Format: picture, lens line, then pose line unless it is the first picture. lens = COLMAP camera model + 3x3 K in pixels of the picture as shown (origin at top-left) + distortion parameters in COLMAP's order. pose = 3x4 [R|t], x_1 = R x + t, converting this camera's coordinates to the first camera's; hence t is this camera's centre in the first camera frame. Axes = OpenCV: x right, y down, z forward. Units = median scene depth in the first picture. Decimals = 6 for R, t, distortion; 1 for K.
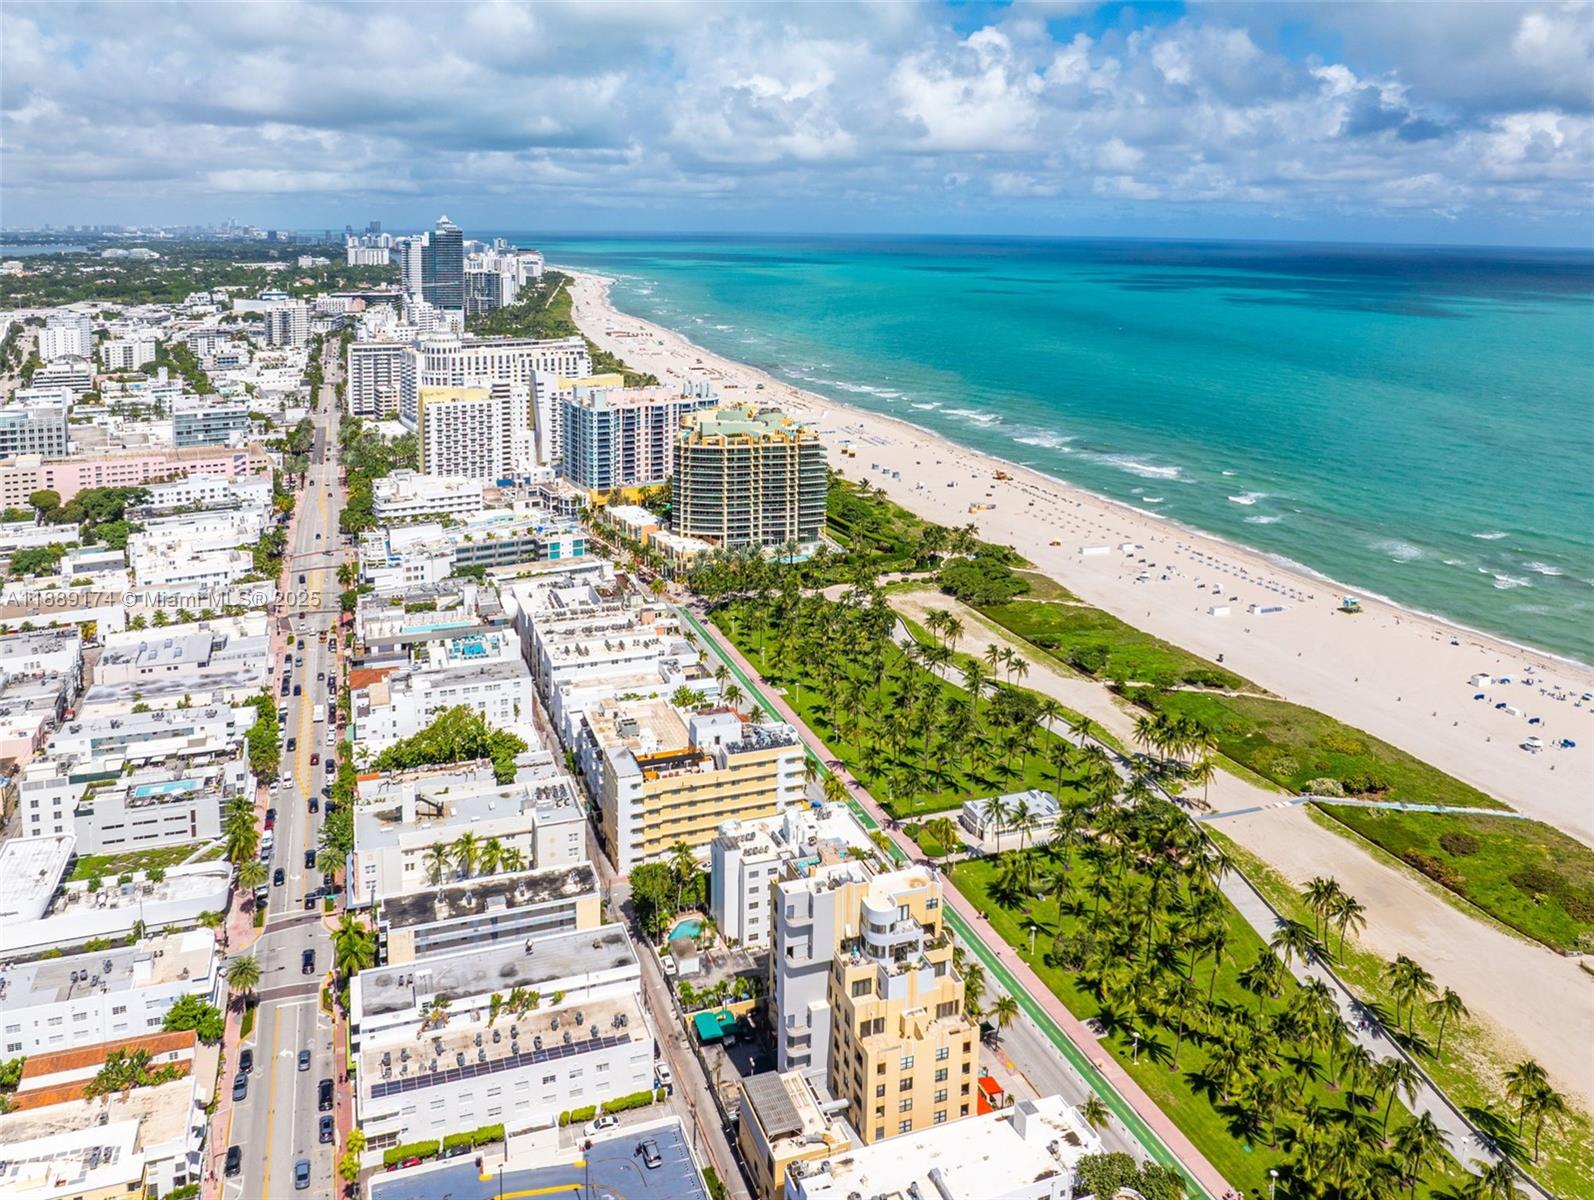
lens RADIAL K [[1251.4, 0, 777.5], [0, 1251.4, 593.0], [0, 0, 1]] dist [-0.034173, 0.004045]
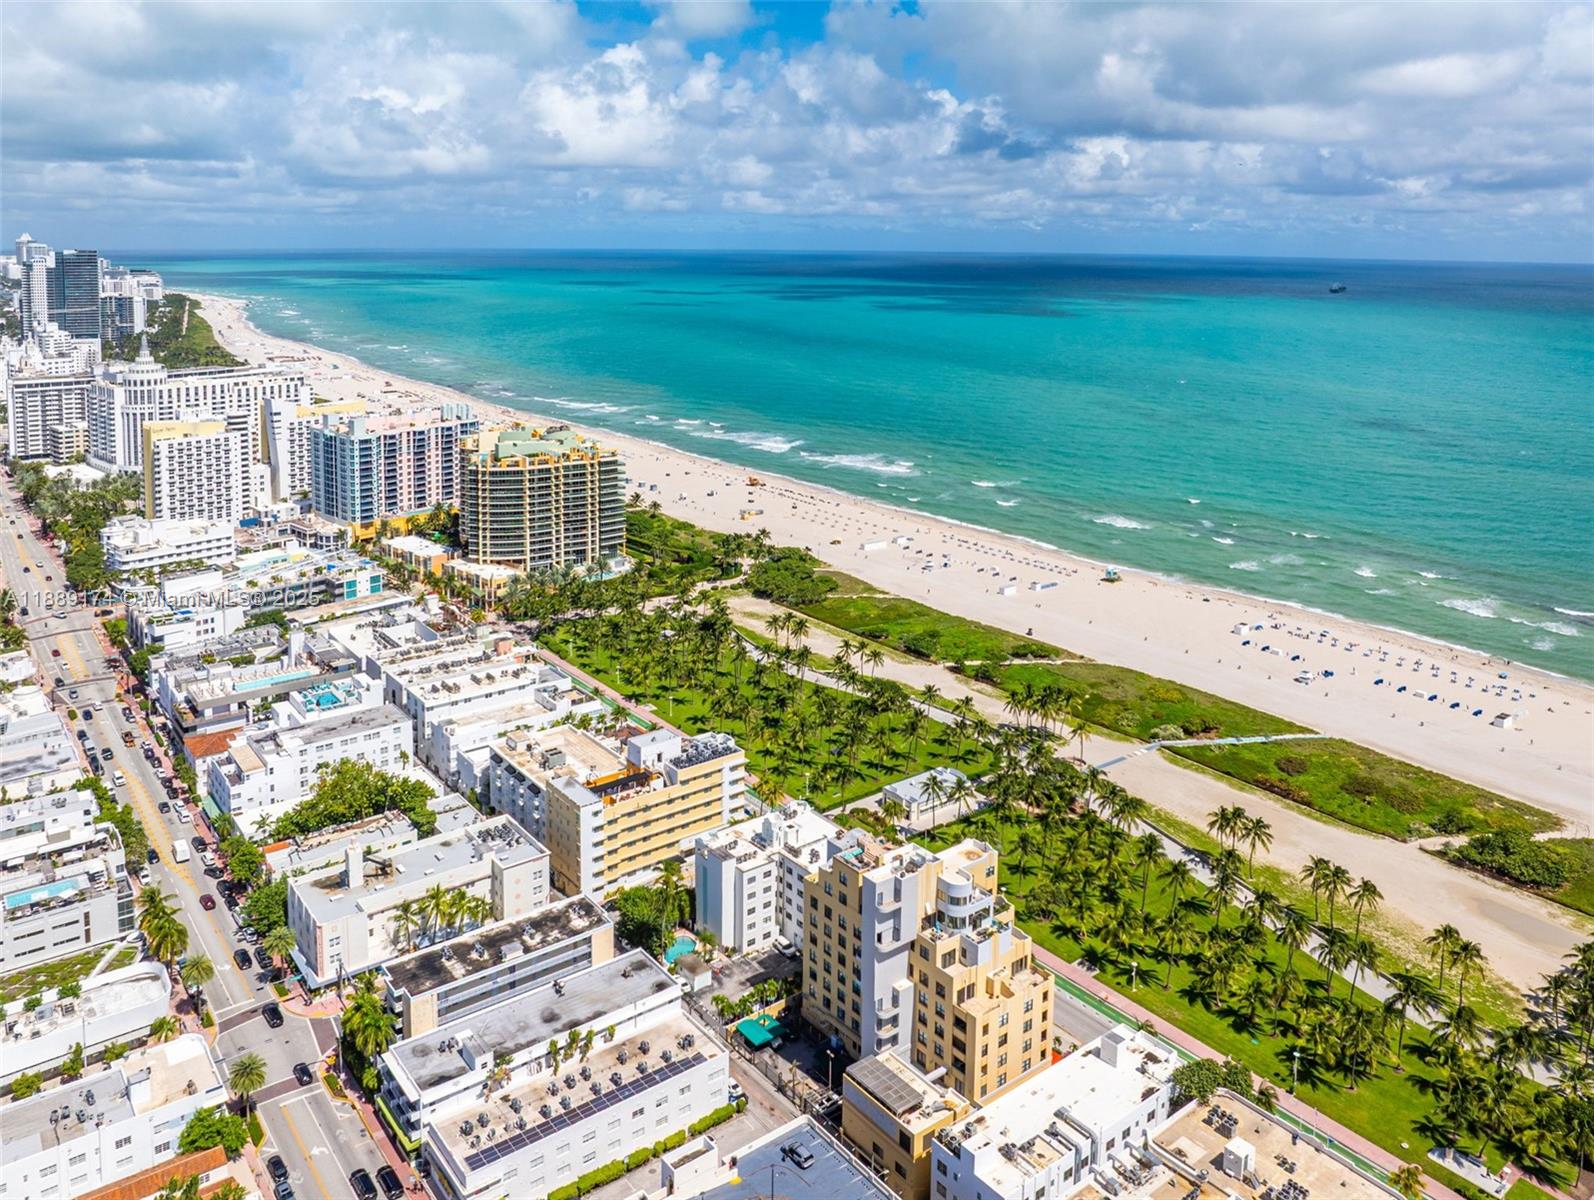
lens RADIAL K [[1251.4, 0, 793.6], [0, 1251.4, 594.4], [0, 0, 1]] dist [-0.034173, 0.004045]
pose [[0.949398, -0.088365, 0.301388, -0.154846], [0.091133, 0.995827, 0.004894, -0.004525], [-0.300563, 0.022820, 0.953489, 0.009058]]
